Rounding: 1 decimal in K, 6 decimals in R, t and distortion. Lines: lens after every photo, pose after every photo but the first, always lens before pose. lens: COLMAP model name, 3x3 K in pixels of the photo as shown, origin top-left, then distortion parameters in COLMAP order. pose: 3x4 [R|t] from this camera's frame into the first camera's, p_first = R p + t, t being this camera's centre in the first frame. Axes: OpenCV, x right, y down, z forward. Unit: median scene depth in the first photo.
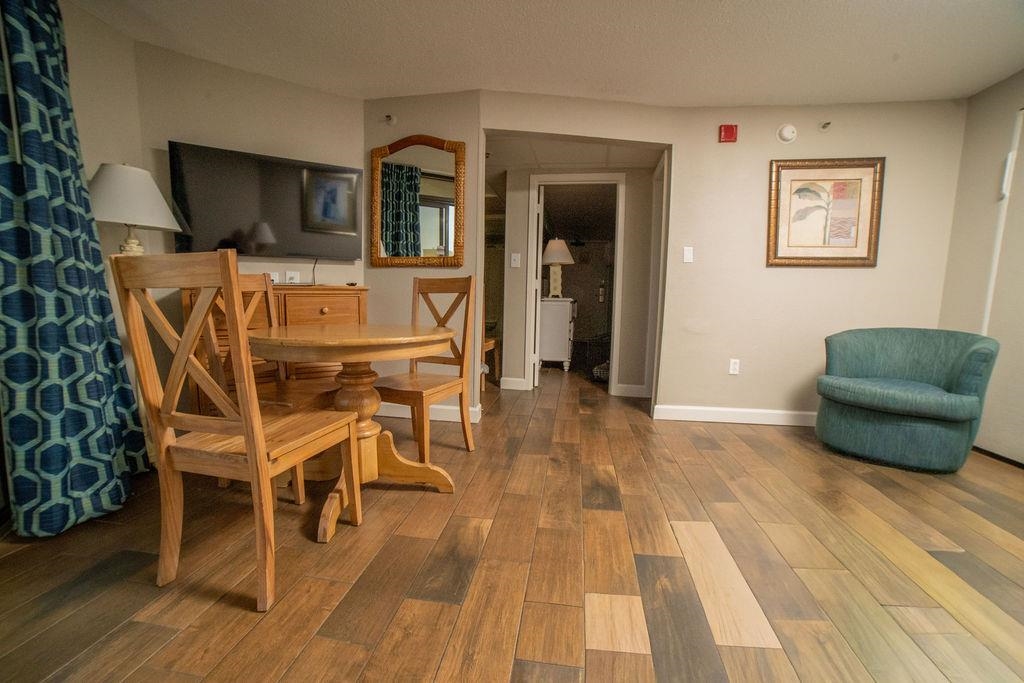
lens RADIAL K [[407.8, 0, 511.7], [0, 407.8, 340.8], [0, 0, 1]] dist [-0.106701, 0.034869]
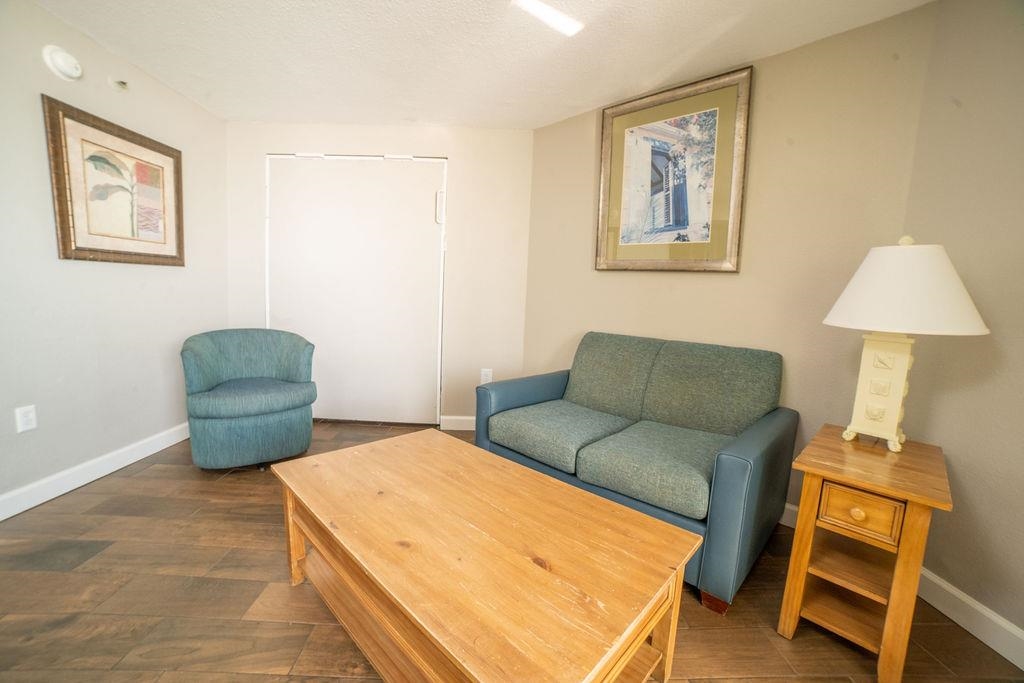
lens RADIAL K [[407.8, 0, 511.7], [0, 407.8, 340.8], [0, 0, 1]] dist [-0.106701, 0.034869]
pose [[-0.176918, -0.141121, 0.974056, -0.176654], [0.059825, 0.986295, 0.153761, -0.134977], [-0.982406, 0.085476, -0.166051, 0.452238]]
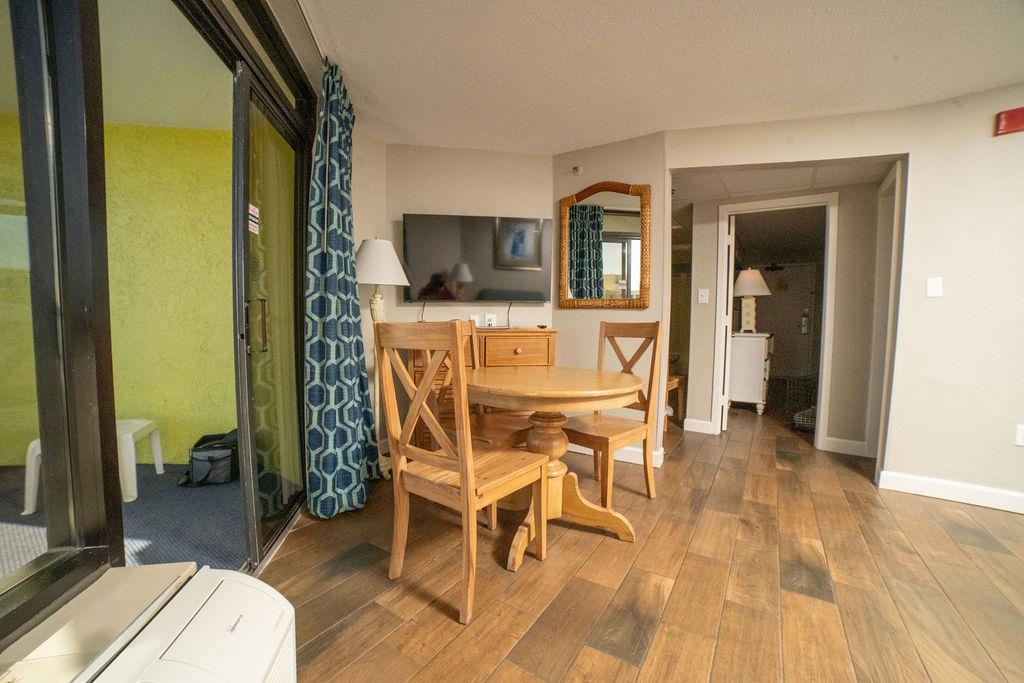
lens RADIAL K [[407.8, 0, 511.7], [0, 407.8, 340.8], [0, 0, 1]] dist [-0.106701, 0.034869]
pose [[0.909960, 0.013375, -0.414480, -0.018774], [-0.037988, 0.997966, -0.051198, -0.050817], [0.412952, 0.062333, 0.908617, -0.039386]]
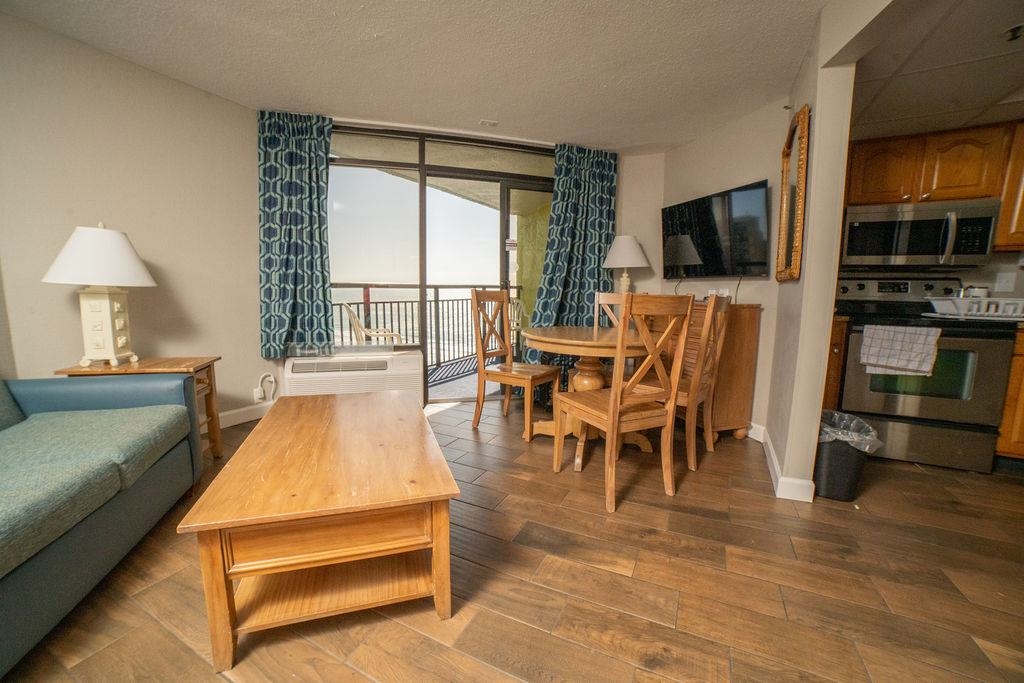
lens RADIAL K [[407.8, 0, 511.7], [0, 407.8, 340.8], [0, 0, 1]] dist [-0.106701, 0.034869]
pose [[-0.298391, 0.098080, -0.949391, 0.890822], [-0.123341, 0.982403, 0.140256, -0.138903], [0.946440, 0.158950, -0.281043, 0.937121]]
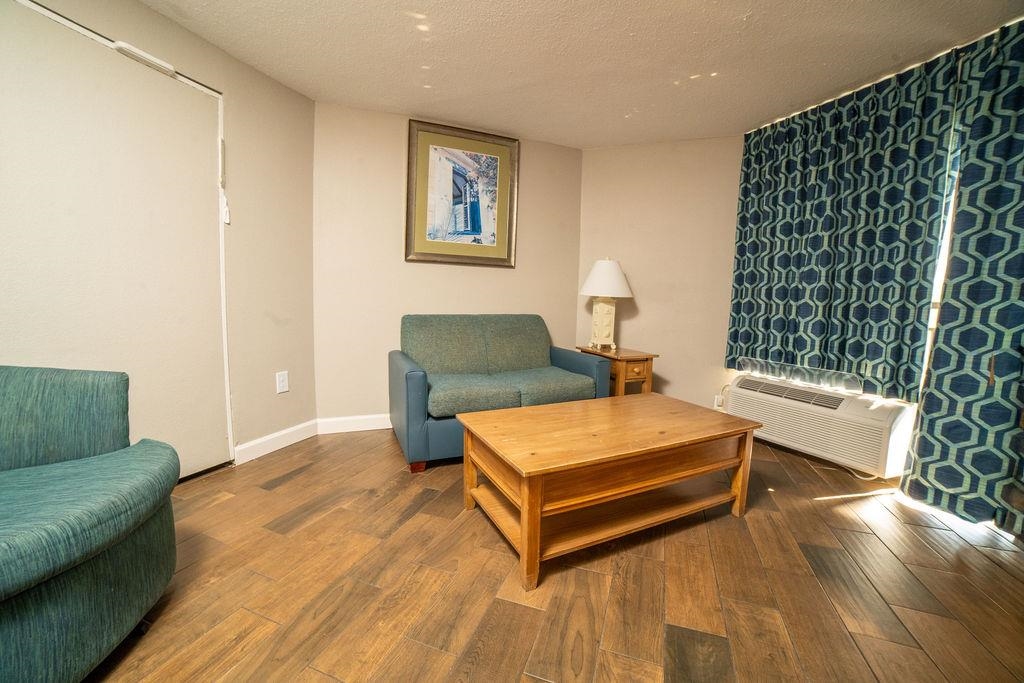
lens RADIAL K [[407.8, 0, 511.7], [0, 407.8, 340.8], [0, 0, 1]] dist [-0.106701, 0.034869]
pose [[-0.979695, -0.060715, 0.191080, 0.354753], [-0.020580, 0.978464, 0.205387, -0.162084], [-0.199435, 0.197285, -0.959846, 1.270349]]
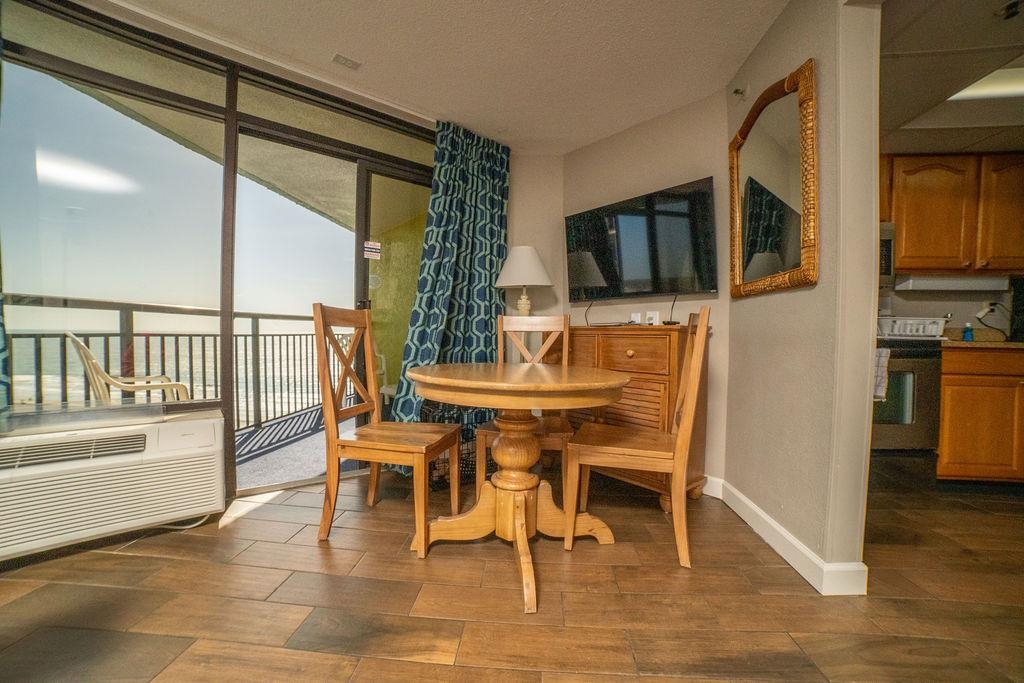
lens RADIAL K [[407.8, 0, 511.7], [0, 407.8, 340.8], [0, 0, 1]] dist [-0.106701, 0.034869]
pose [[0.085416, -0.002074, -0.996343, 0.448221], [-0.120930, 0.992583, -0.012434, -0.066504], [0.988979, 0.121549, 0.084532, 0.733724]]
